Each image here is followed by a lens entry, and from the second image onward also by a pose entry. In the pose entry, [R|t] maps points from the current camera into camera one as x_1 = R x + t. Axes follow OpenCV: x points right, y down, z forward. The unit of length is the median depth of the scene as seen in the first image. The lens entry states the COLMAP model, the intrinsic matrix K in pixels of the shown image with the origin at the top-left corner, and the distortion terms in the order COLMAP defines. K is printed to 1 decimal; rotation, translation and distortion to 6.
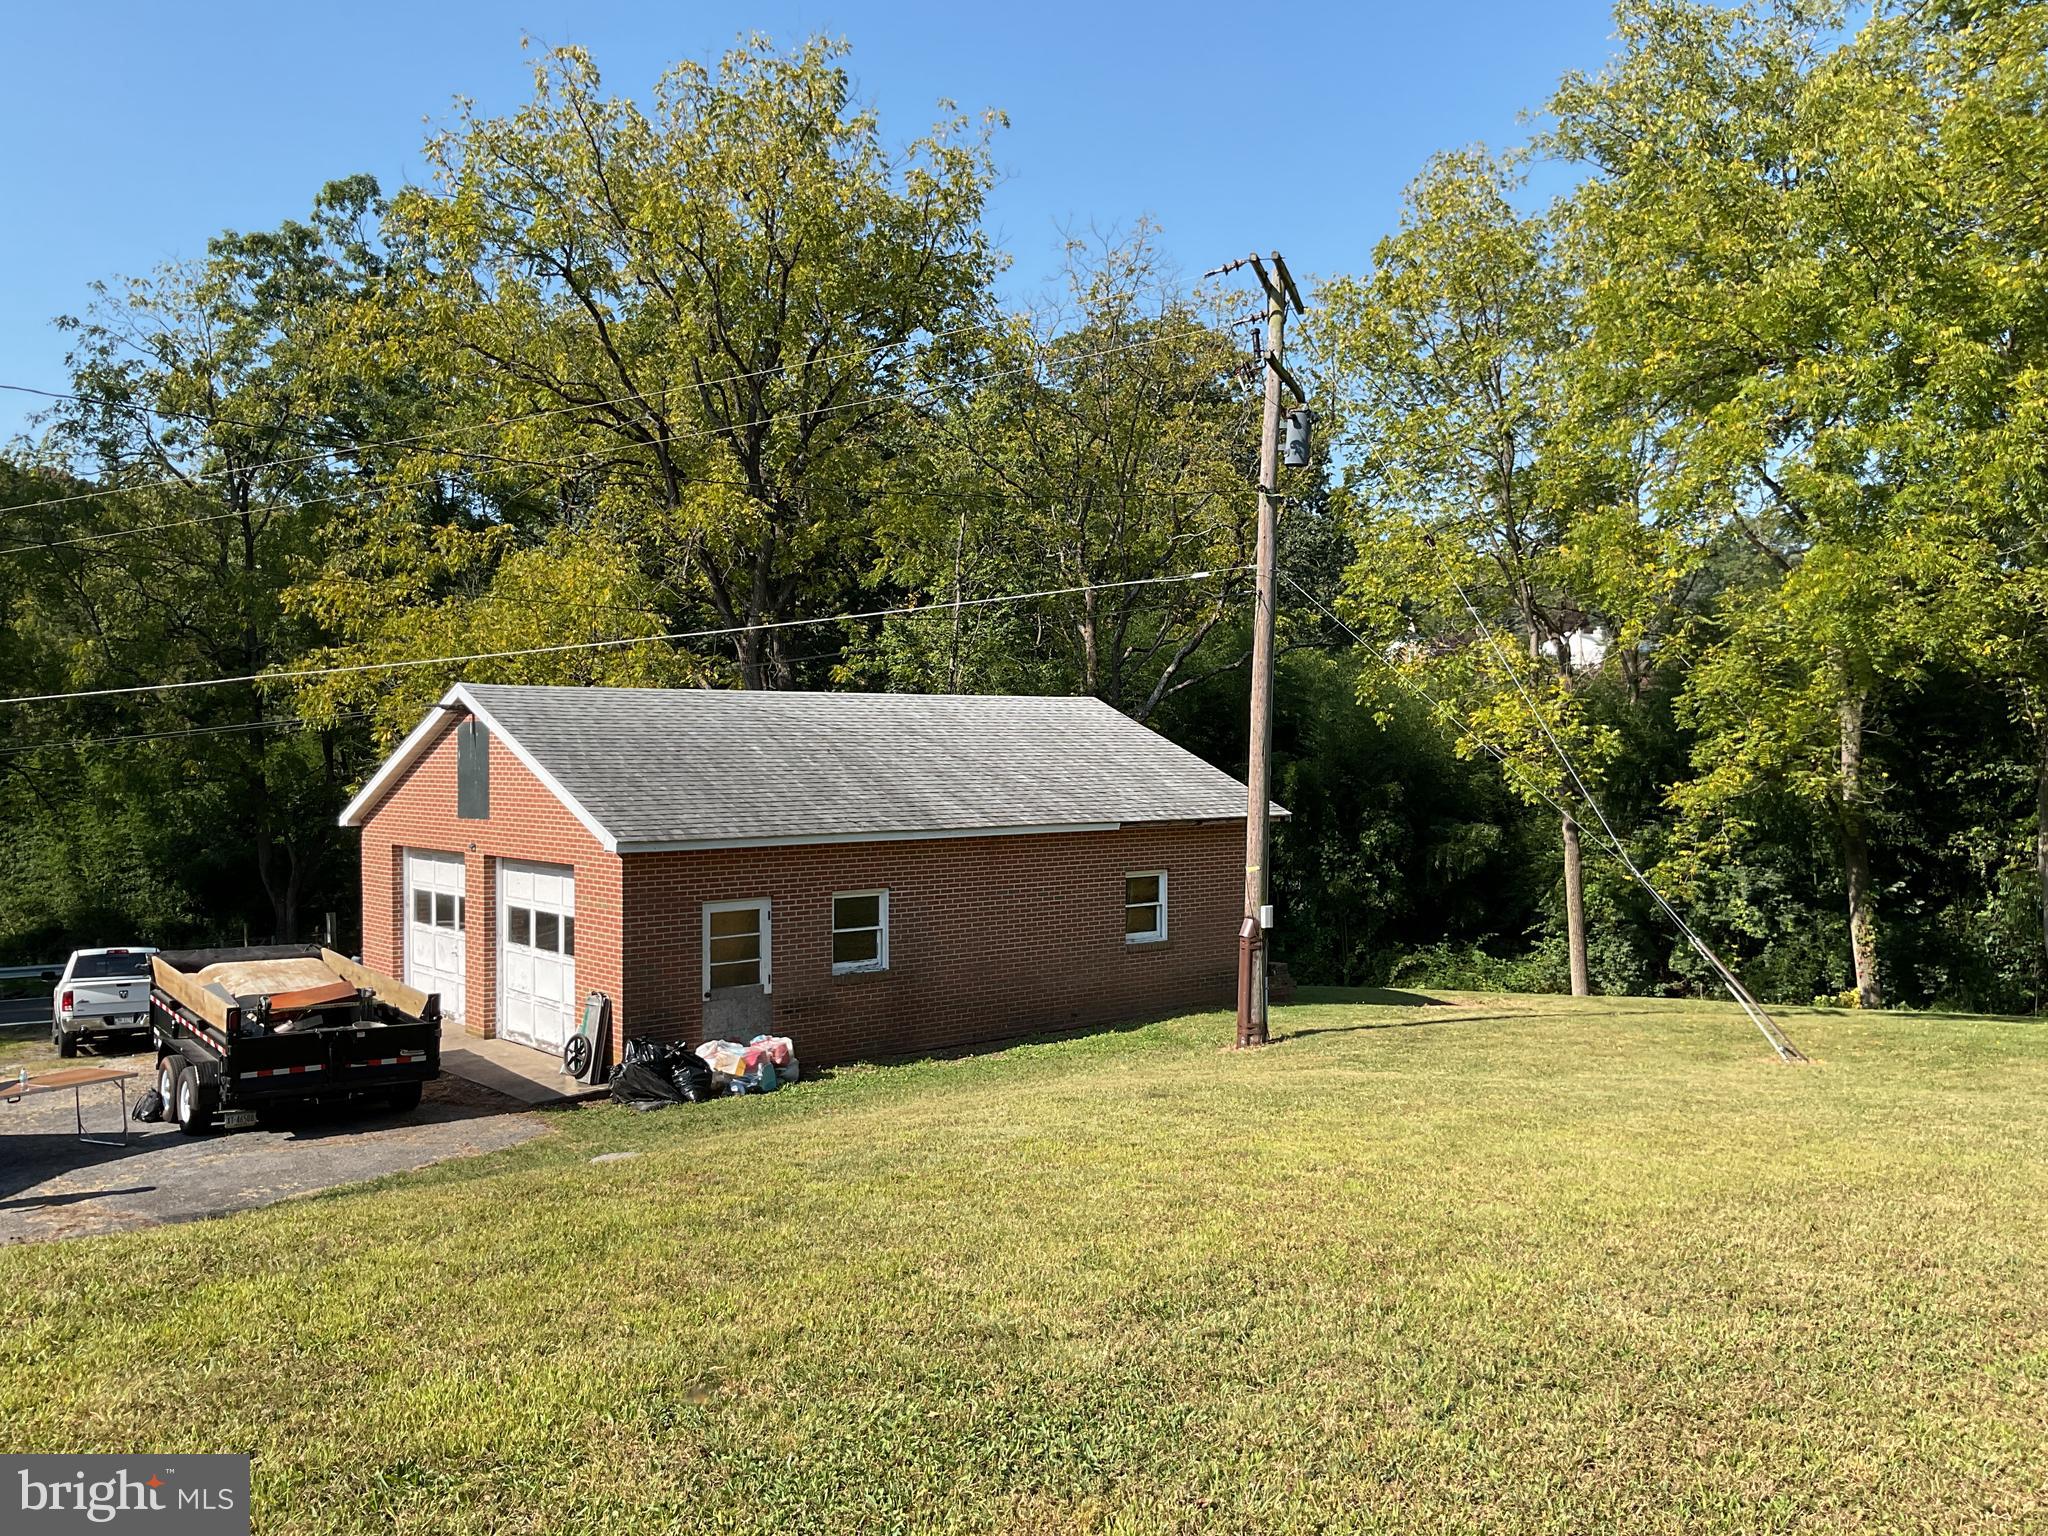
lens RADIAL K [[1691.4, 0, 1015.1], [0, 1691.4, 763.9], [0, 0, 1]] dist [0.095253, -0.184353]
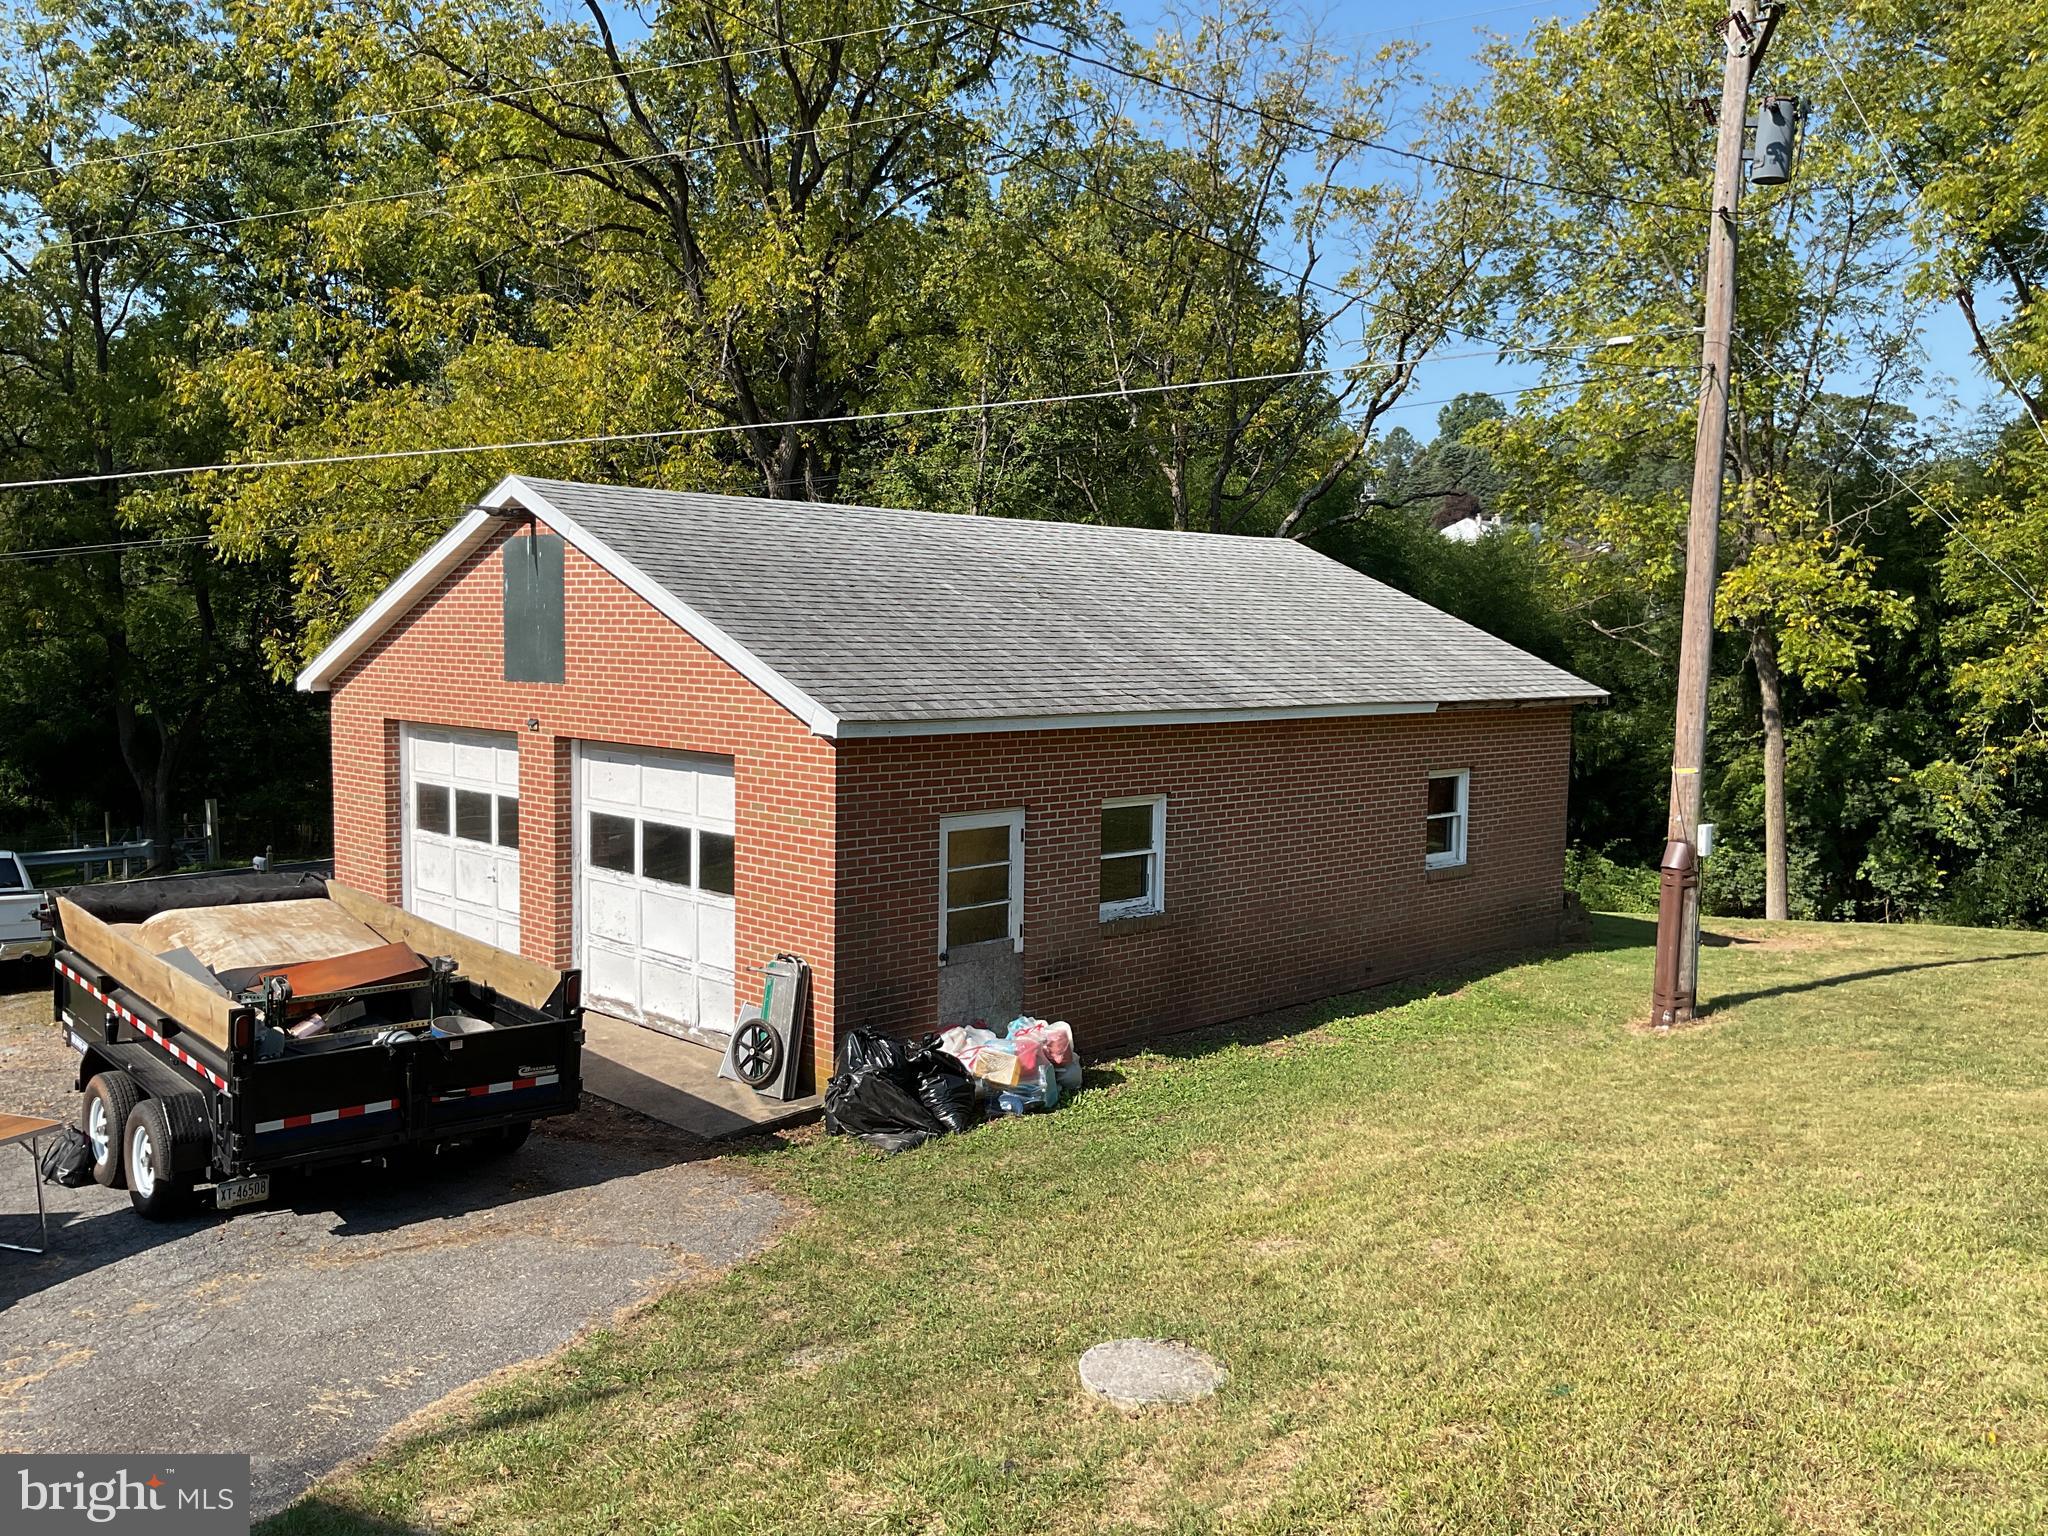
lens RADIAL K [[1691.4, 0, 1015.9], [0, 1691.4, 770.8], [0, 0, 1]] dist [0.095253, -0.184353]
pose [[0.996092, 0.010781, 0.087662, -0.206997], [-0.017109, 0.997276, 0.071753, 0.017466], [-0.086649, -0.072973, 0.993563, 0.350215]]
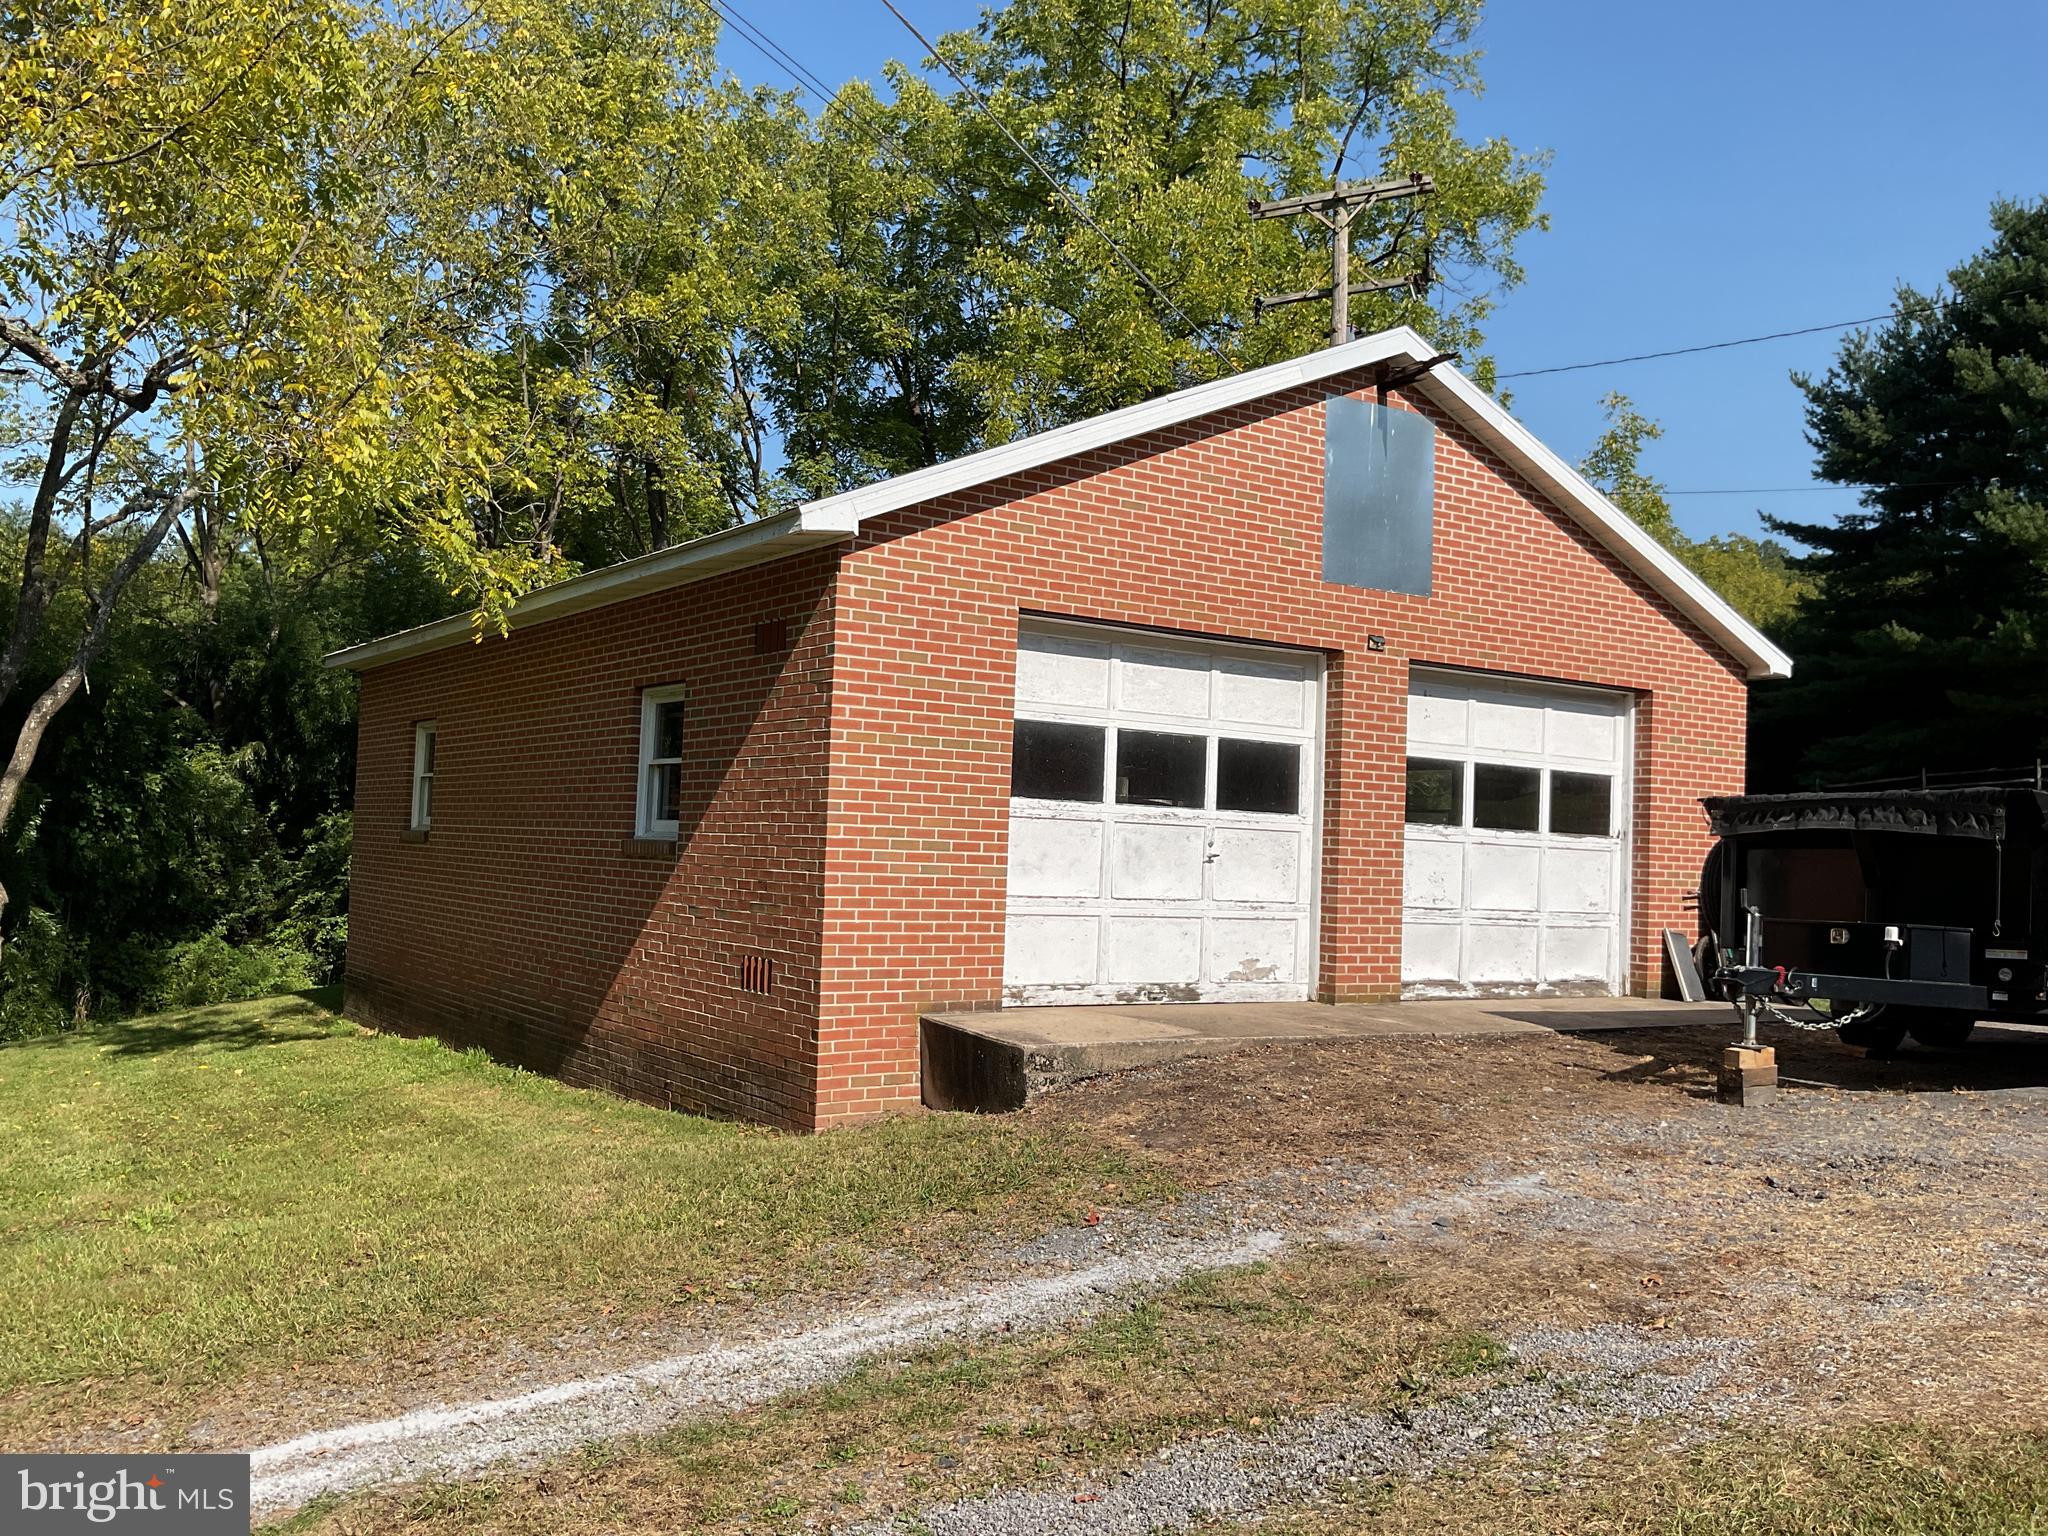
lens RADIAL K [[1691.4, 0, 1018.4], [0, 1691.4, 766.8], [0, 0, 1]] dist [0.095253, -0.184353]
pose [[0.095478, 0.051976, 0.994074, -0.930372], [-0.031237, 0.998301, -0.049196, 0.128081], [-0.994941, -0.026355, 0.096939, 1.166598]]
